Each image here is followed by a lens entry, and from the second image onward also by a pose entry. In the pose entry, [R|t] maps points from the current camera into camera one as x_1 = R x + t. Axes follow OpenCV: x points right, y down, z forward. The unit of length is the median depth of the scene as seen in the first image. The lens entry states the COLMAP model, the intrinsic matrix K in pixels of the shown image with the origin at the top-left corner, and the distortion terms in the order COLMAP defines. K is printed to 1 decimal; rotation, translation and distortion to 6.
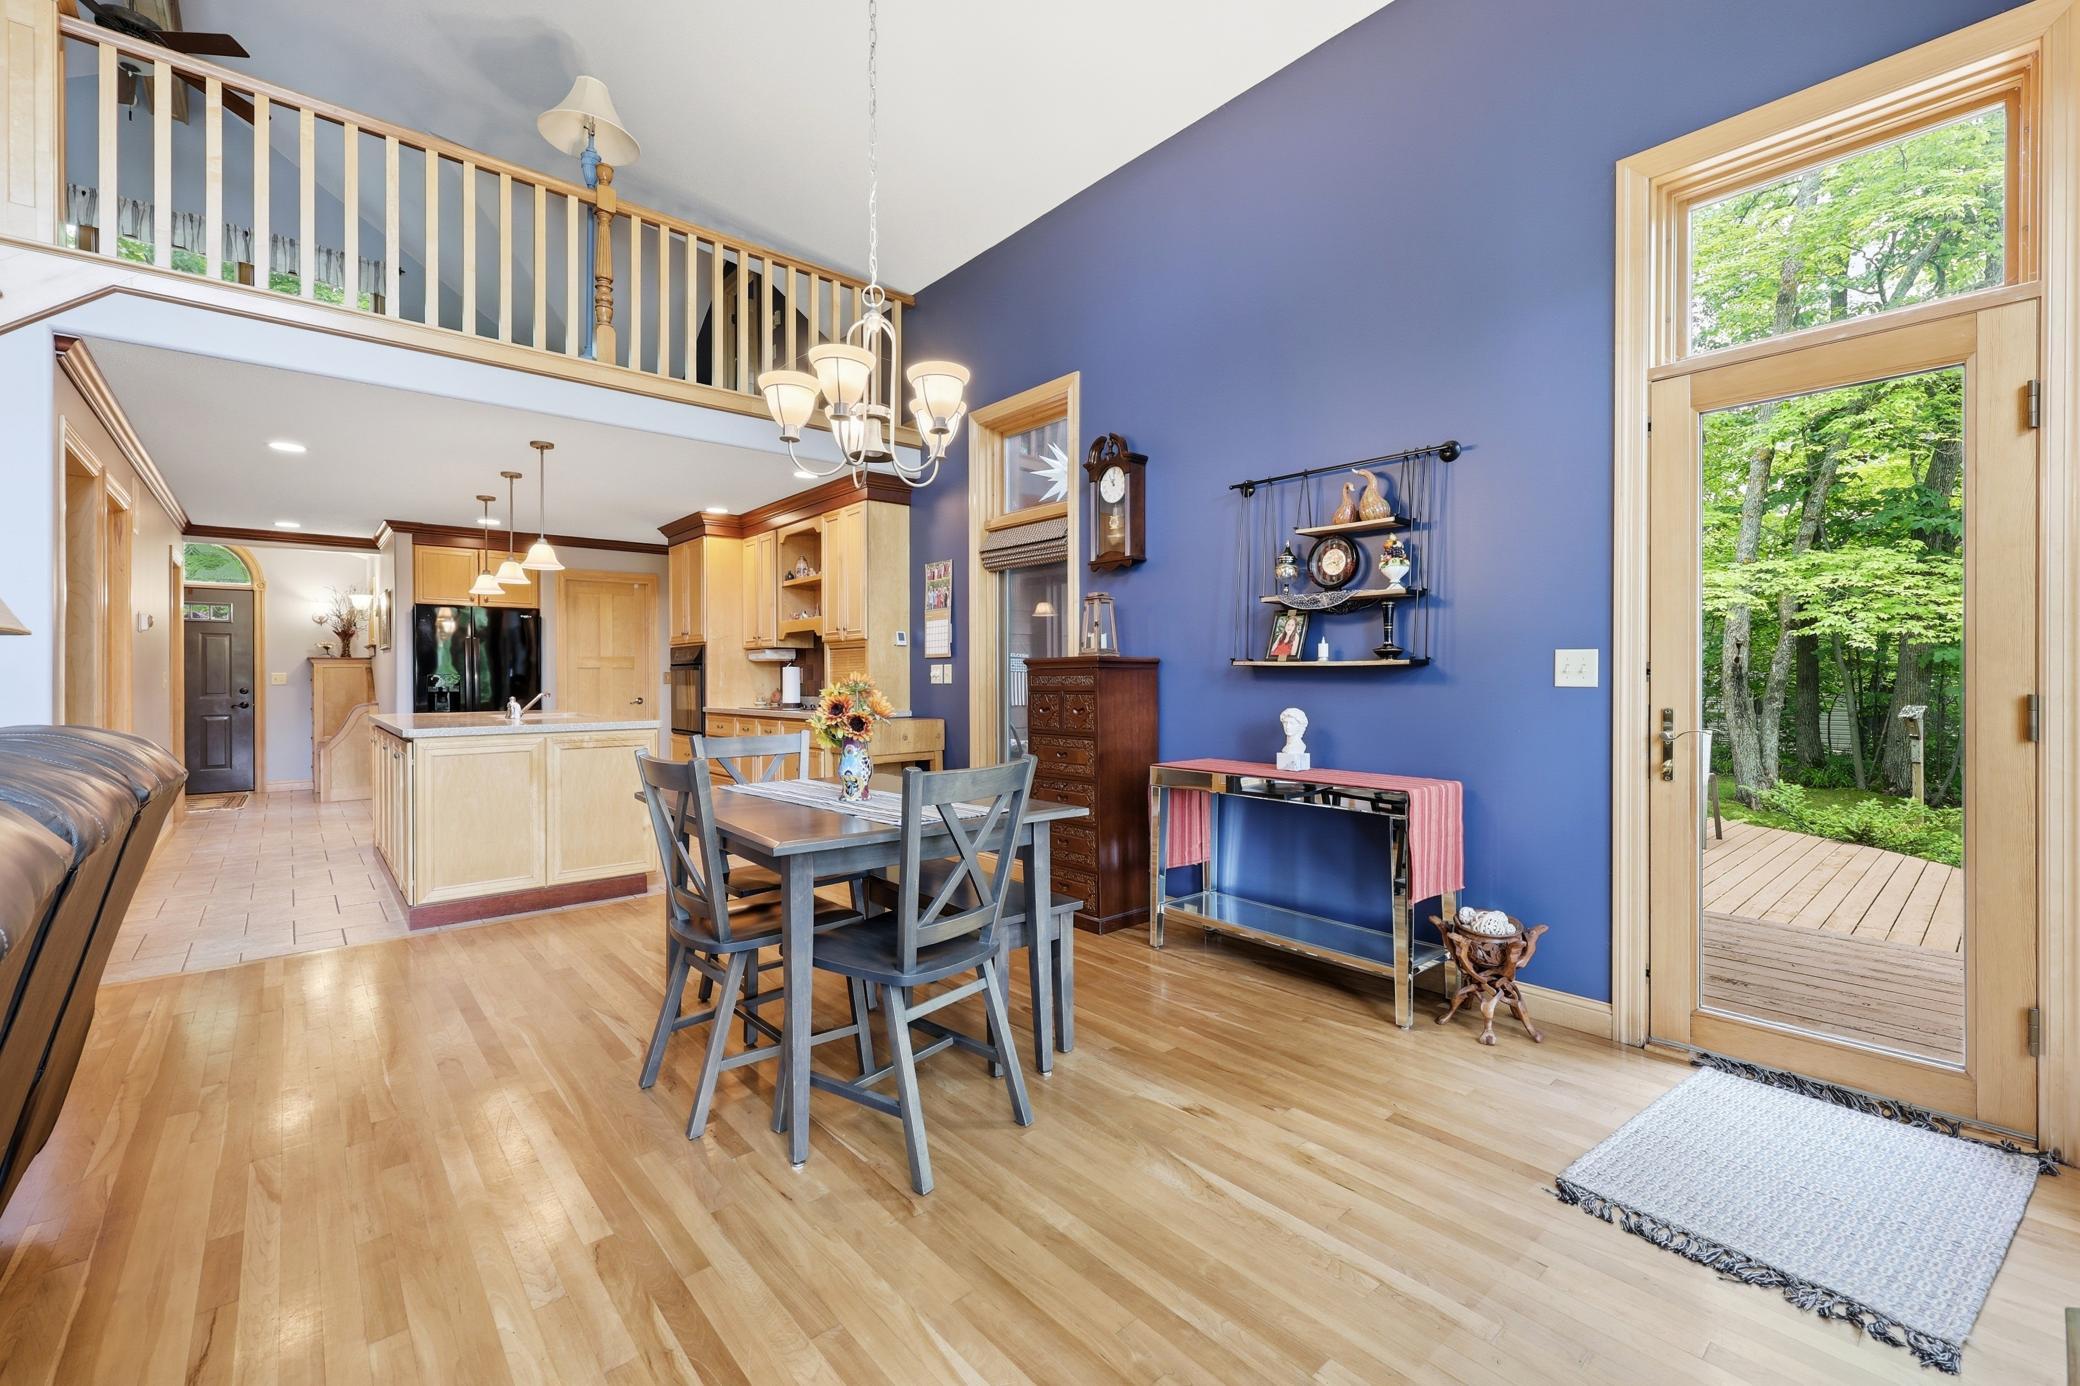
lens RADIAL K [[861.6, 0, 1040.0], [0, 861.6, 693.0], [0, 0, 1]] dist [0.000664, 0.000180]
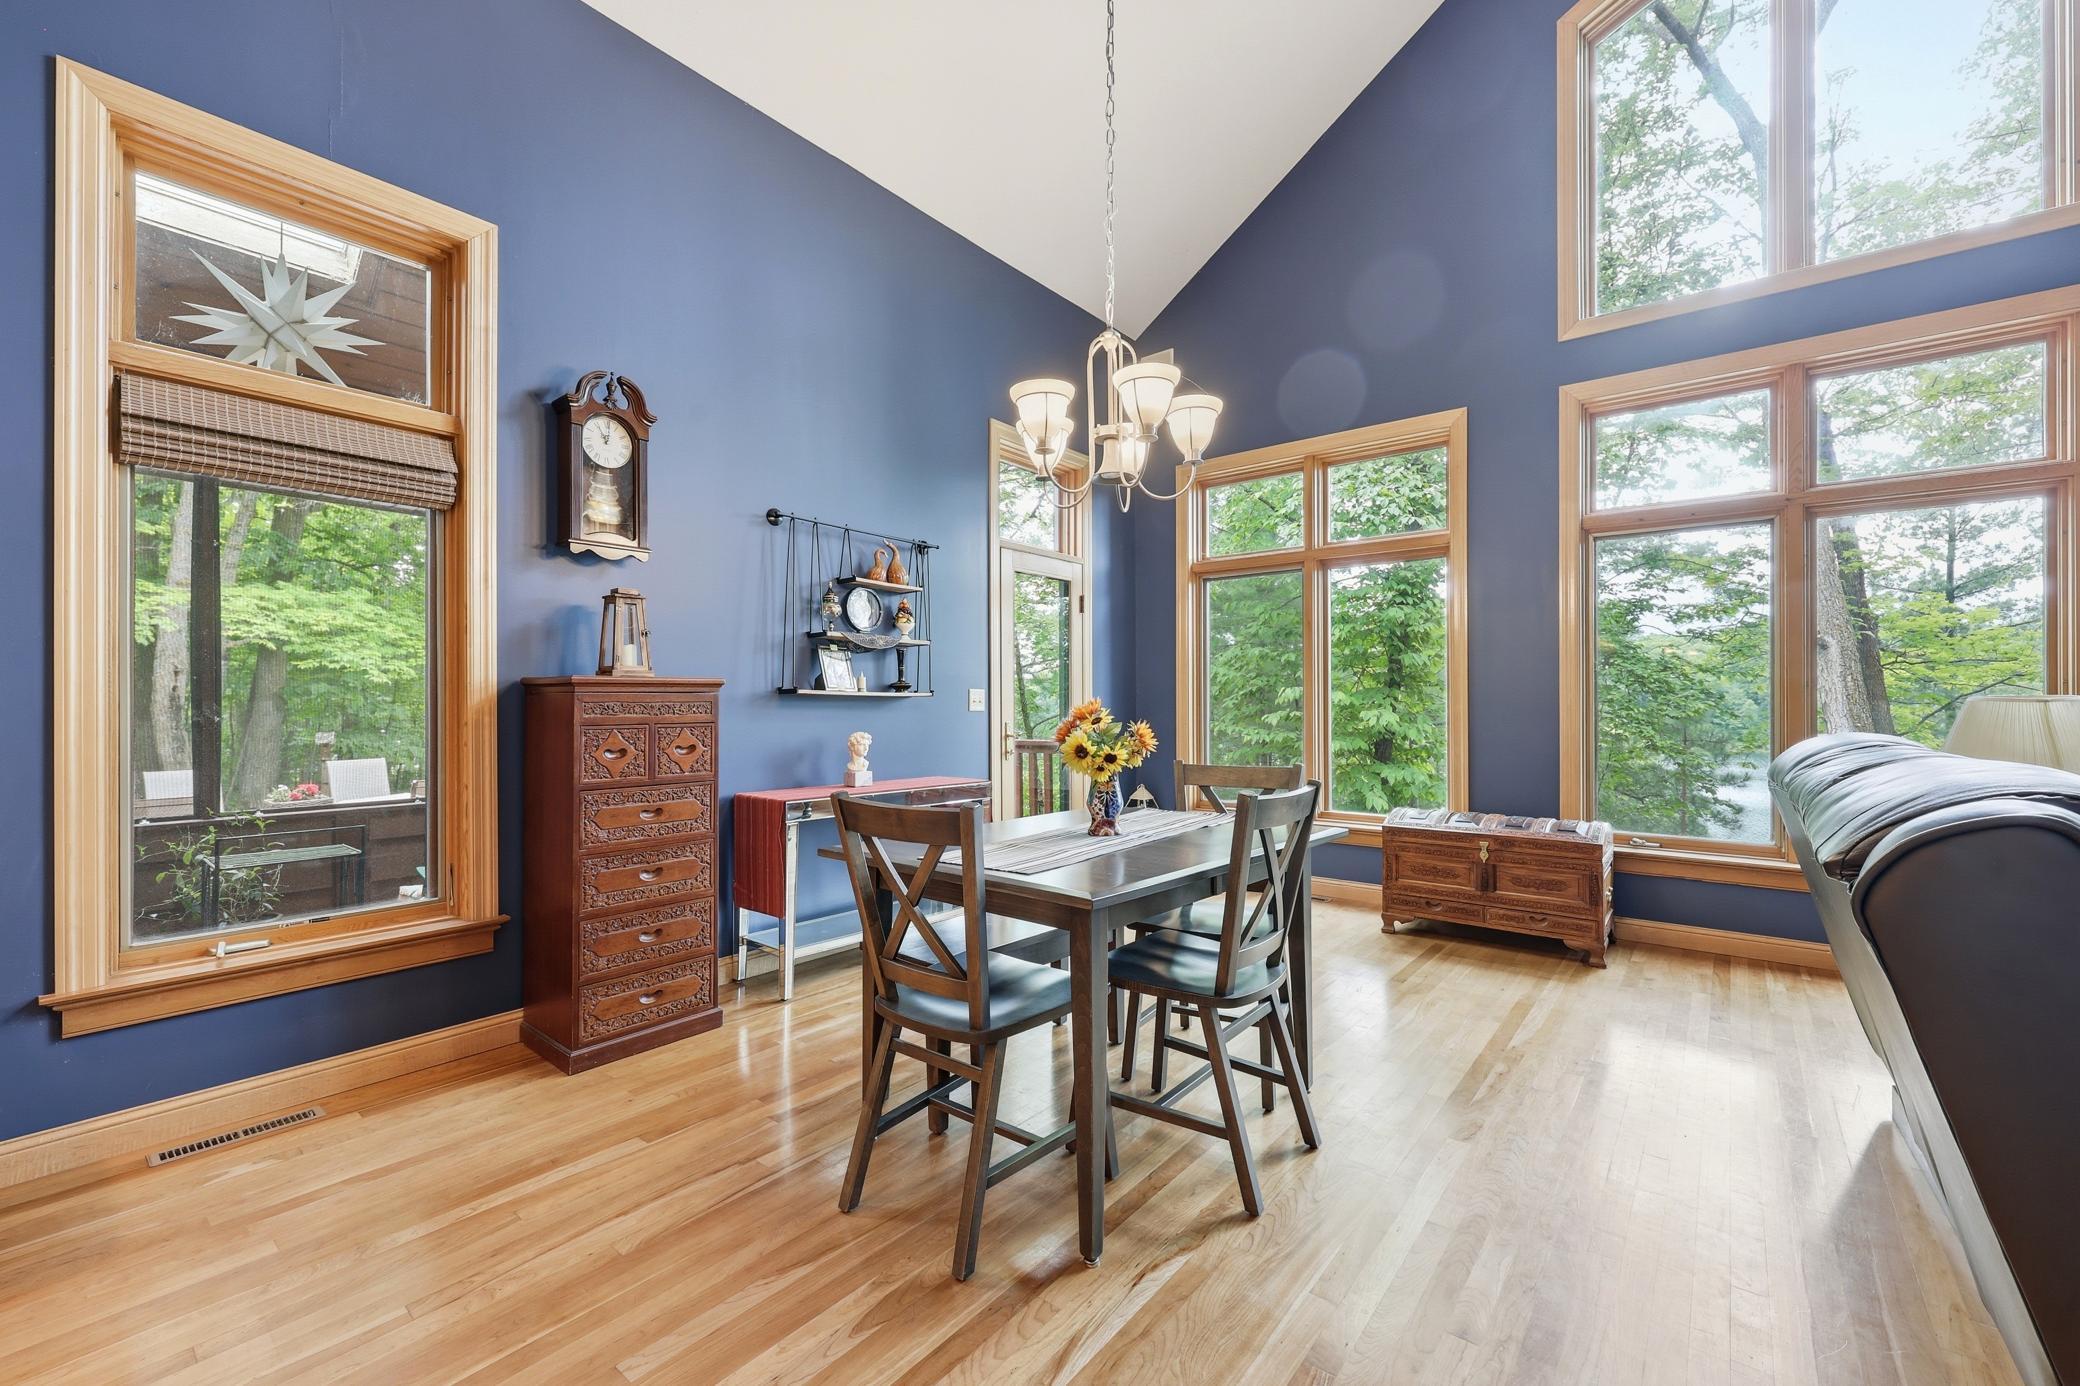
lens RADIAL K [[844.9, 0, 1049.0], [0, 844.9, 700.1], [0, 0, 1]] dist [0.000741, 0.000100]
pose [[-0.169594, 0.006334, 0.985494, -0.362014], [0.021223, 0.999771, -0.002774, -0.006971], [-0.985286, 0.020444, -0.169689, 0.395276]]
